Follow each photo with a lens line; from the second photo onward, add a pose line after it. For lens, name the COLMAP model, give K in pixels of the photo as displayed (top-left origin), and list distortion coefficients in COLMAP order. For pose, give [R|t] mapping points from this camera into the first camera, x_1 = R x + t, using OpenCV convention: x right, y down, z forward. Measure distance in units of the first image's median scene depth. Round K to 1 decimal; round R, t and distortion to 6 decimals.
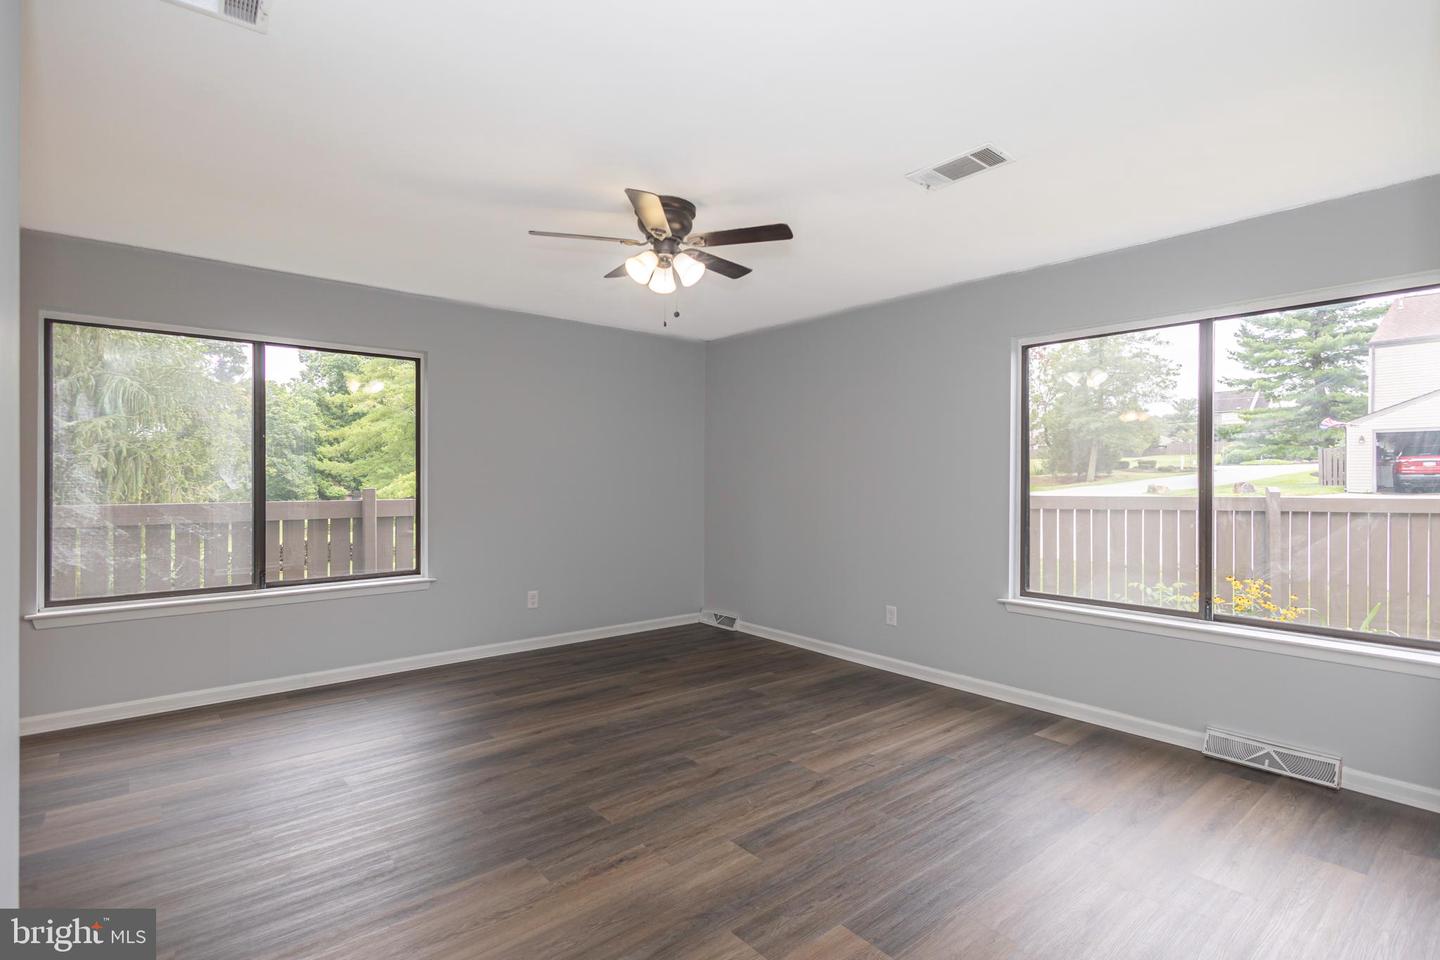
lens RADIAL K [[669.3, 0, 712.2], [0, 669.3, 480.4], [0, 0, 1]] dist [-0.000094, -0.000004]
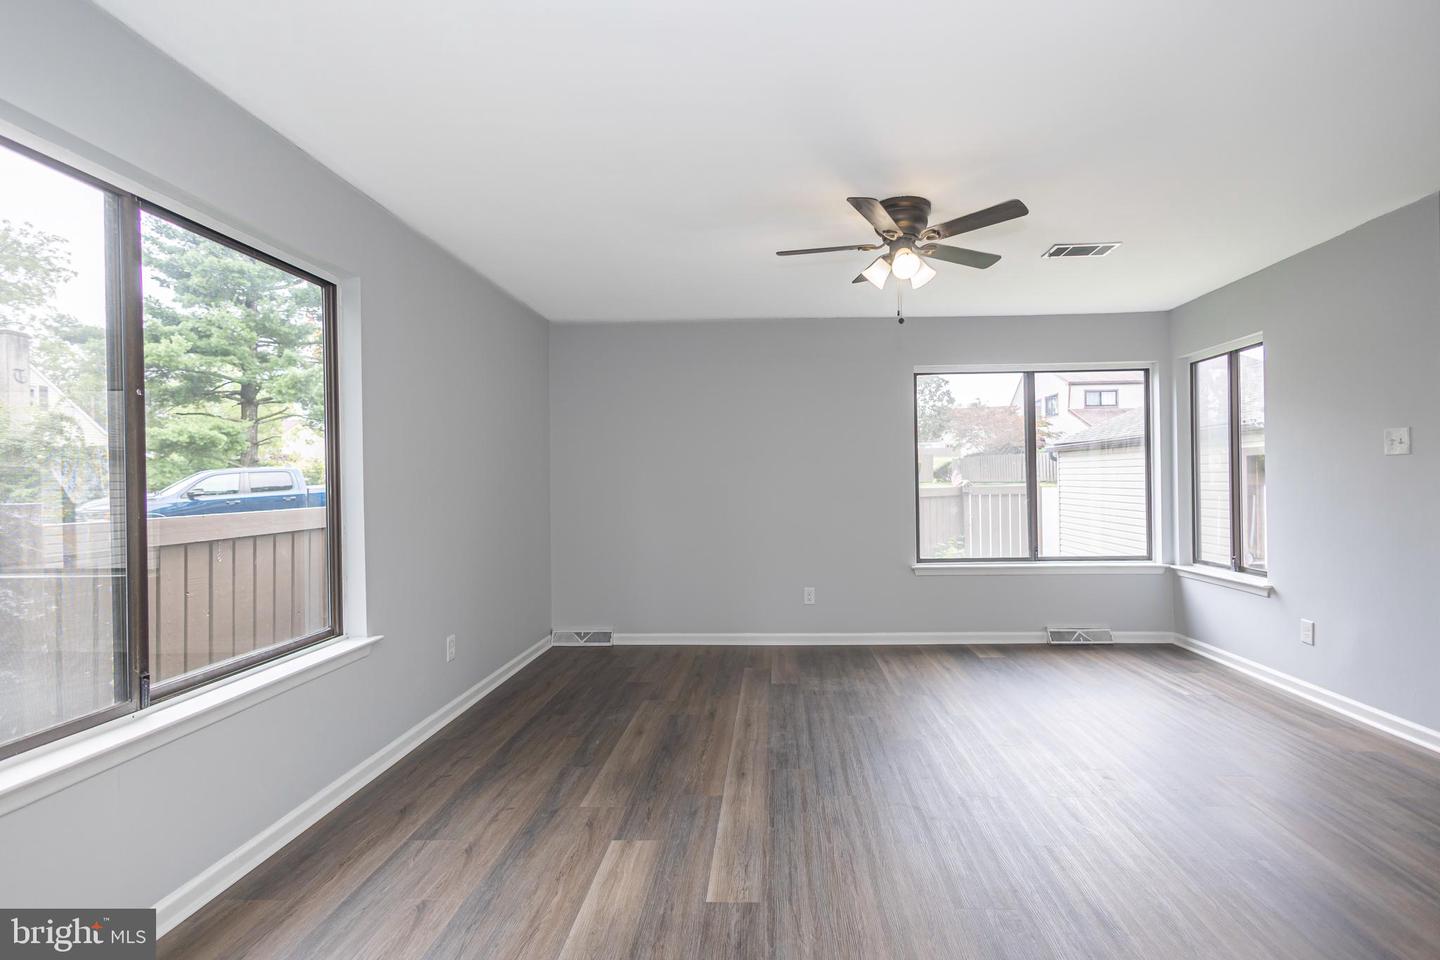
lens RADIAL K [[669.3, 0, 716.6], [0, 669.3, 478.5], [0, 0, 1]] dist [-0.000094, -0.000004]
pose [[0.686973, -0.008307, 0.726636, -0.754849], [0.018926, 0.999800, -0.006463, 0.006277], [-0.726437, 0.018192, 0.686993, 0.368609]]
